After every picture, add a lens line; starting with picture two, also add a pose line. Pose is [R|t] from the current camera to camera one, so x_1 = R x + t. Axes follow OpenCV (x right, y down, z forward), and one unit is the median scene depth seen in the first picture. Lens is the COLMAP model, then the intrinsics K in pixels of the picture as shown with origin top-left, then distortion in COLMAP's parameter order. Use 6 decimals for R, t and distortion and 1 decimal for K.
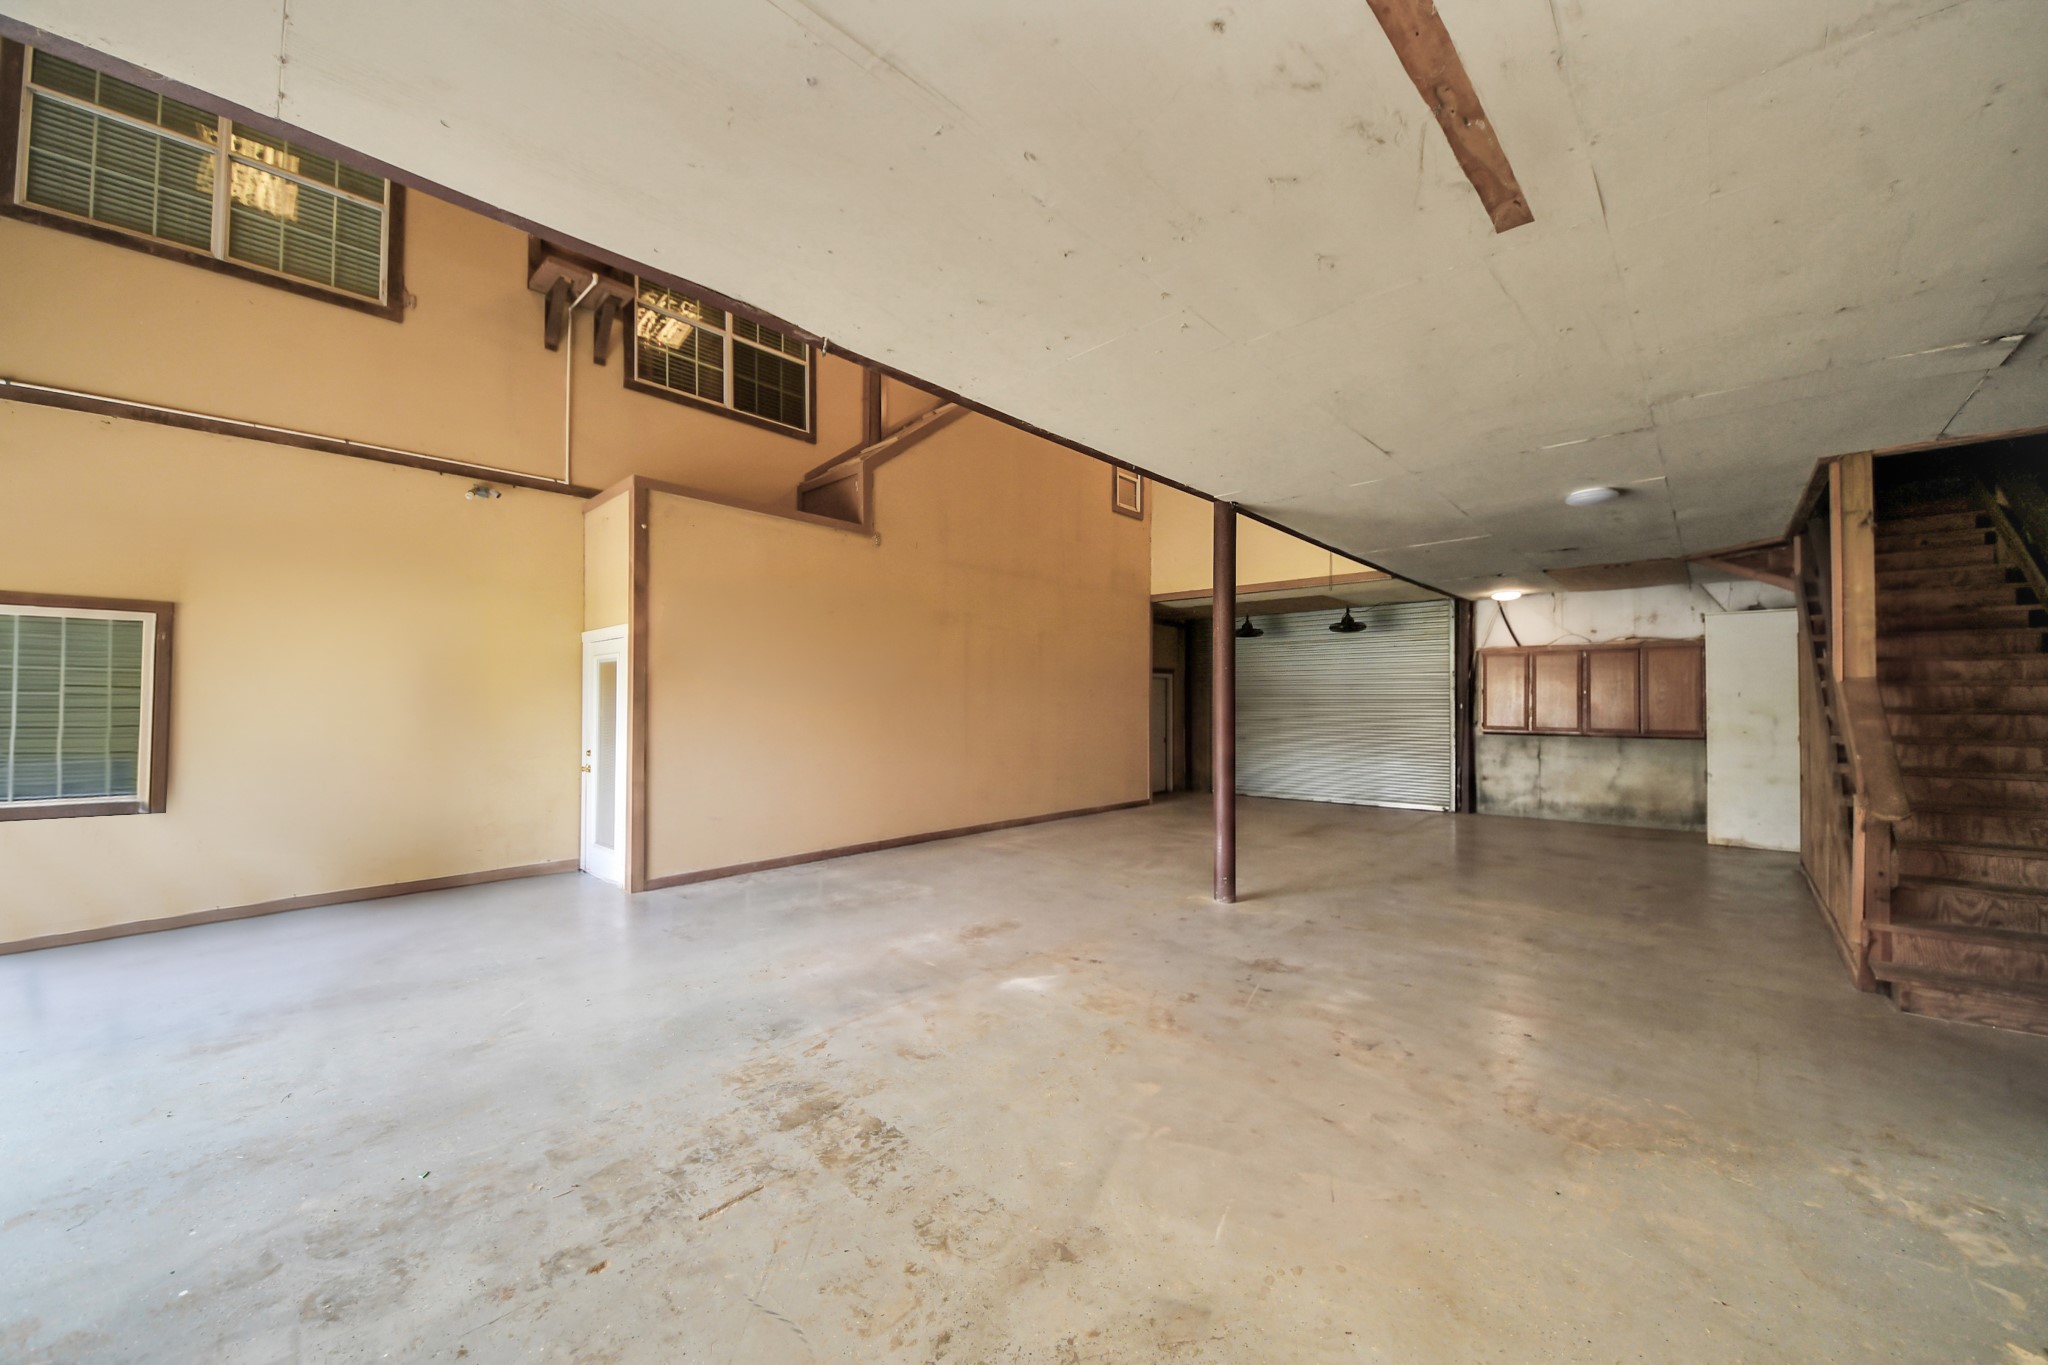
lens RADIAL K [[727.2, 0, 1019.9], [0, 727.2, 697.2], [0, 0, 1]] dist [0.000919, -0.011112]
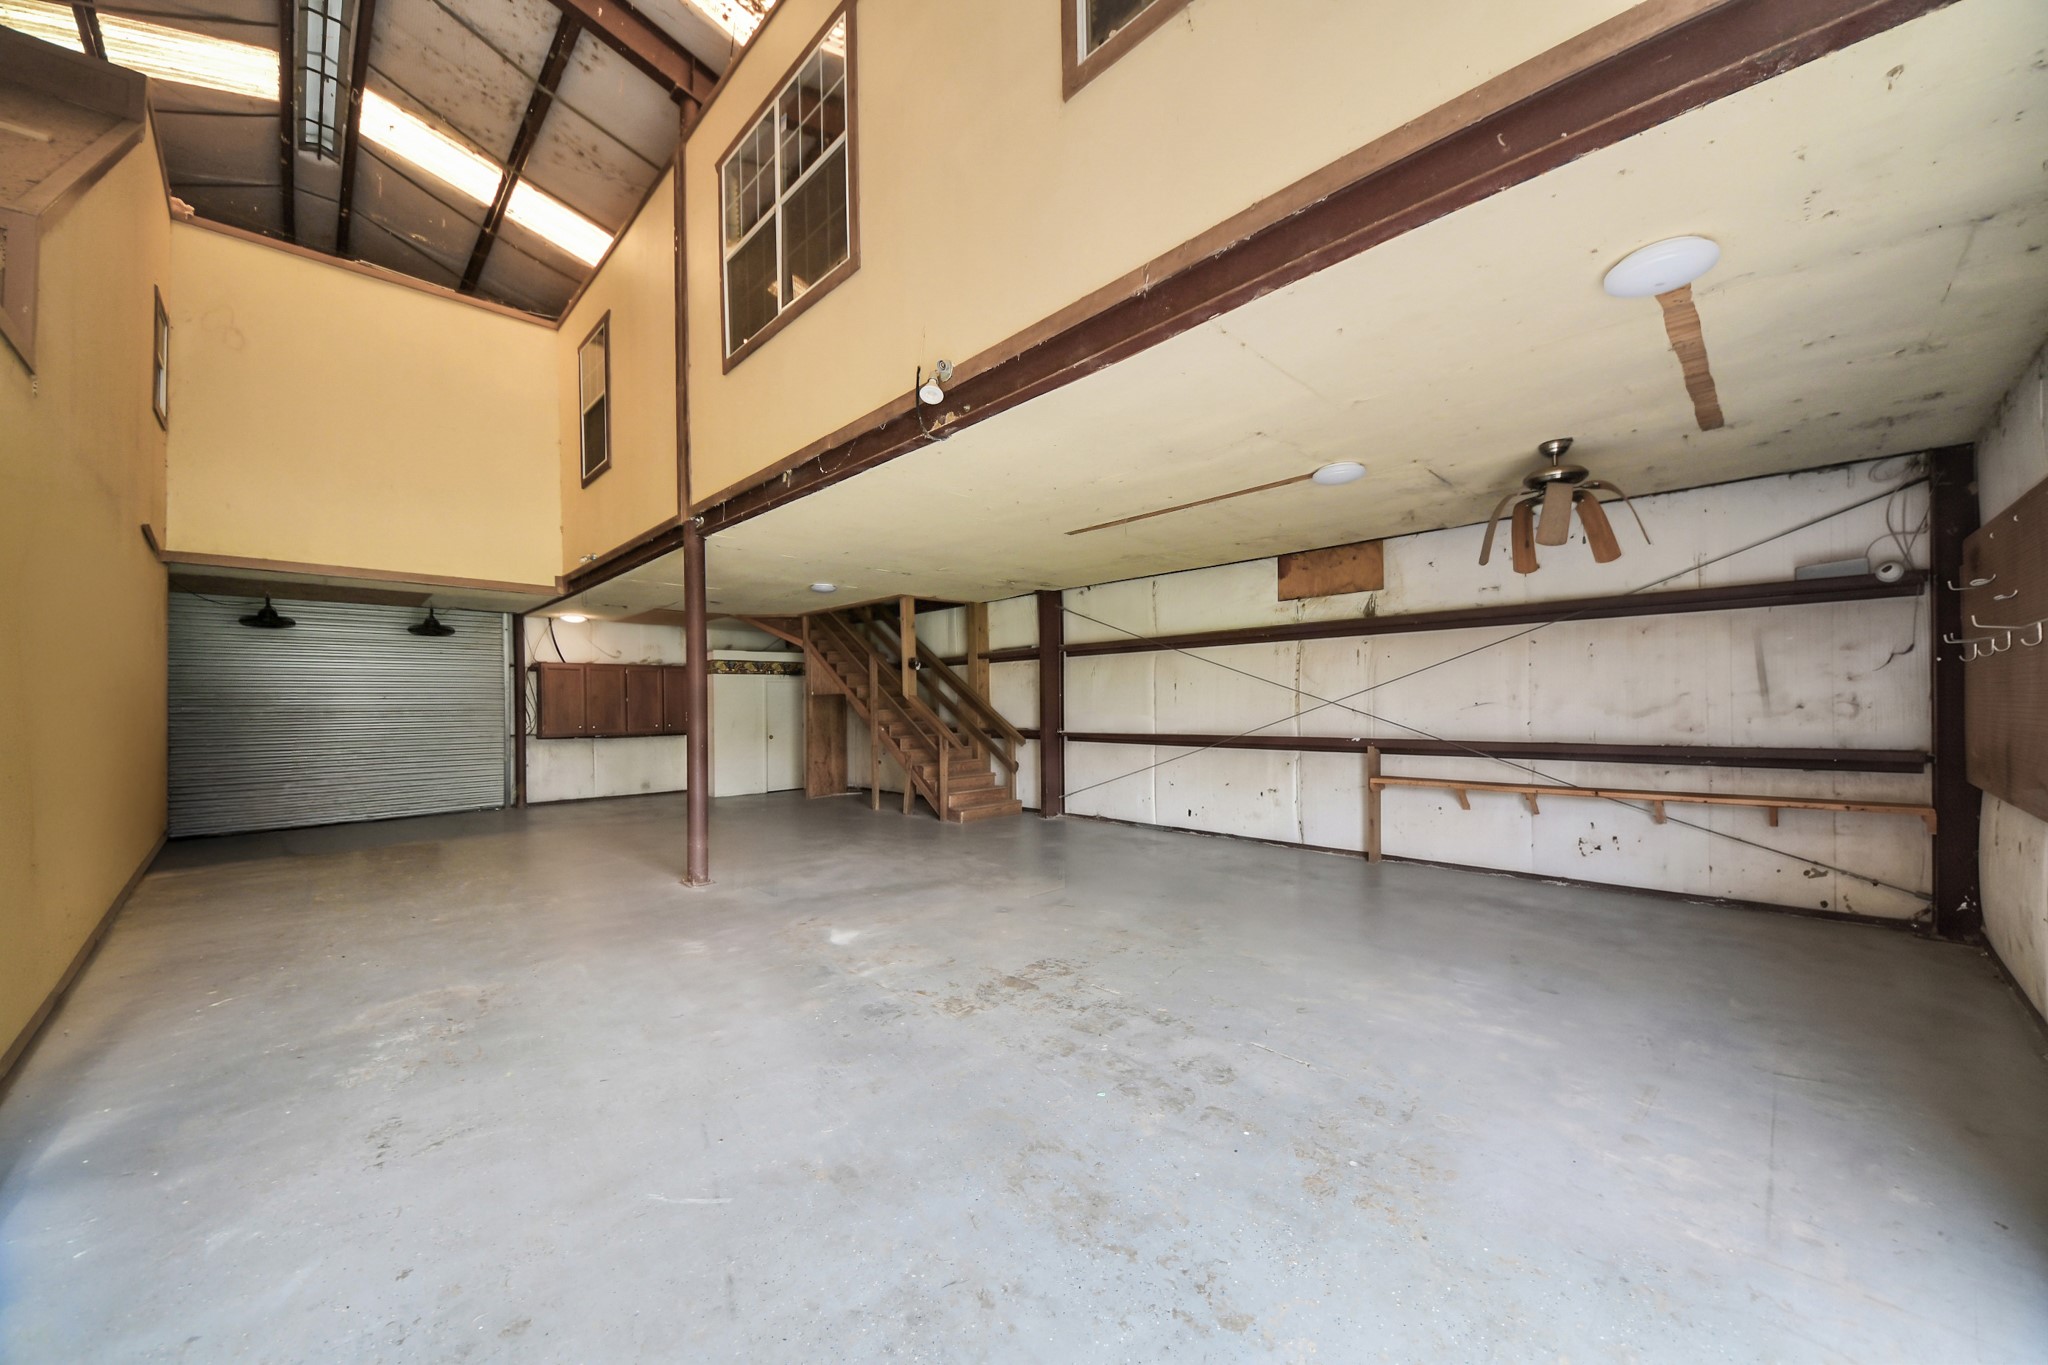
lens RADIAL K [[757.0, 0, 1029.4], [0, 757.0, 698.7], [0, 0, 1]] dist [0.000761, -0.008406]
pose [[0.007154, -0.000054, 0.999974, -1.813690], [0.014499, 0.999895, -0.000050, -0.010932], [-0.999869, 0.014499, 0.007154, 0.942220]]
